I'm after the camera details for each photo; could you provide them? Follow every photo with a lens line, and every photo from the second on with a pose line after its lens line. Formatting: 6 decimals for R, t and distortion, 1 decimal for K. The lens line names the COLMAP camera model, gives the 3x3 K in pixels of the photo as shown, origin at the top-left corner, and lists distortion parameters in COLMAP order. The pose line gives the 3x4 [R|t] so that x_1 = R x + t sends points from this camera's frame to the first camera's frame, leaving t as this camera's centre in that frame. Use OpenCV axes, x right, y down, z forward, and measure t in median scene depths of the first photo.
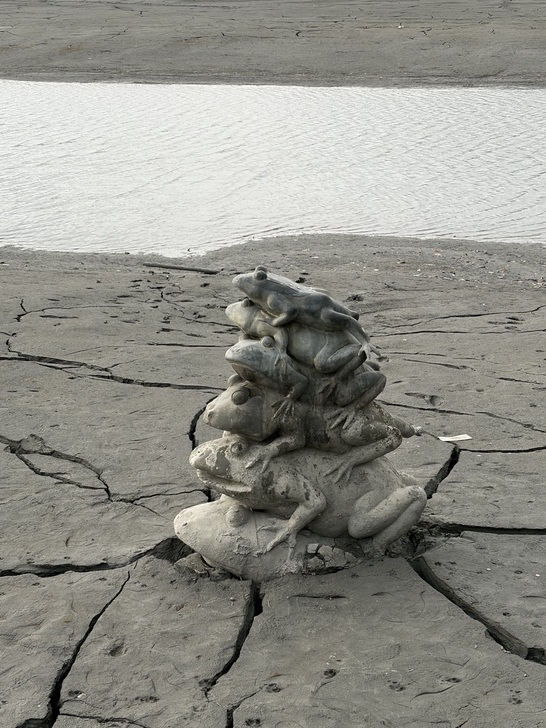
lens RADIAL K [[1515.5, 0, 273.0], [0, 1515.5, 364.0], [0, 0, 1]] dist [0.279846, -1.320344]
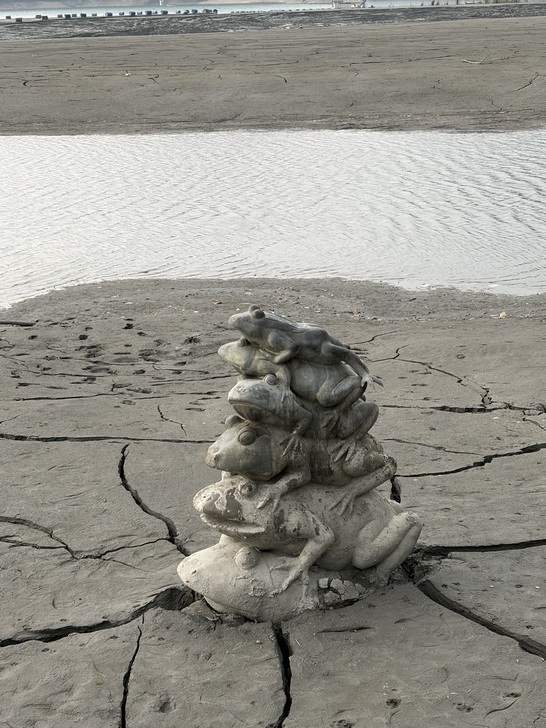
lens RADIAL K [[1515.5, 0, 273.0], [0, 1515.5, 364.0], [0, 0, 1]] dist [0.279846, -1.320344]
pose [[0.974348, -0.070361, 0.213766, -0.211219], [0.076900, 0.996787, -0.022420, -0.002478], [-0.211502, 0.038283, 0.976628, 0.024225]]
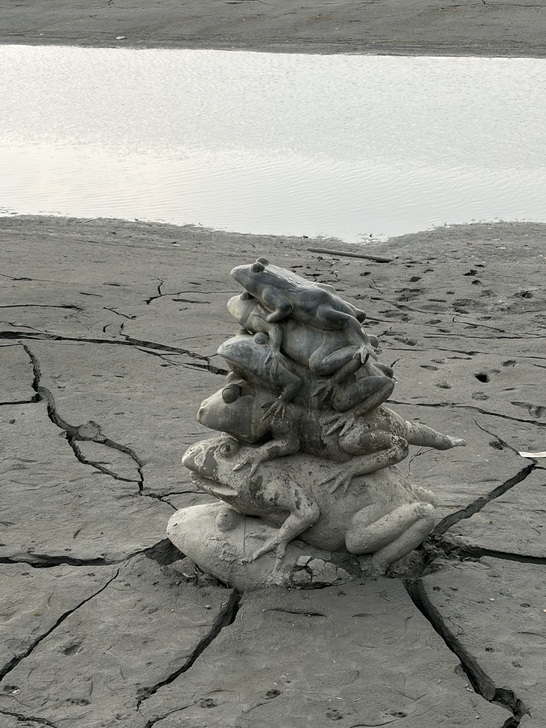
lens RADIAL K [[1615.7, 0, 232.3], [0, 1615.7, 364.8], [0, 0, 1]] dist [0.257206, -1.033369]
pose [[0.973858, 0.054207, -0.220596, 0.198165], [-0.052496, 0.998528, 0.013618, -0.010753], [0.221009, -0.001682, 0.975270, 0.016258]]
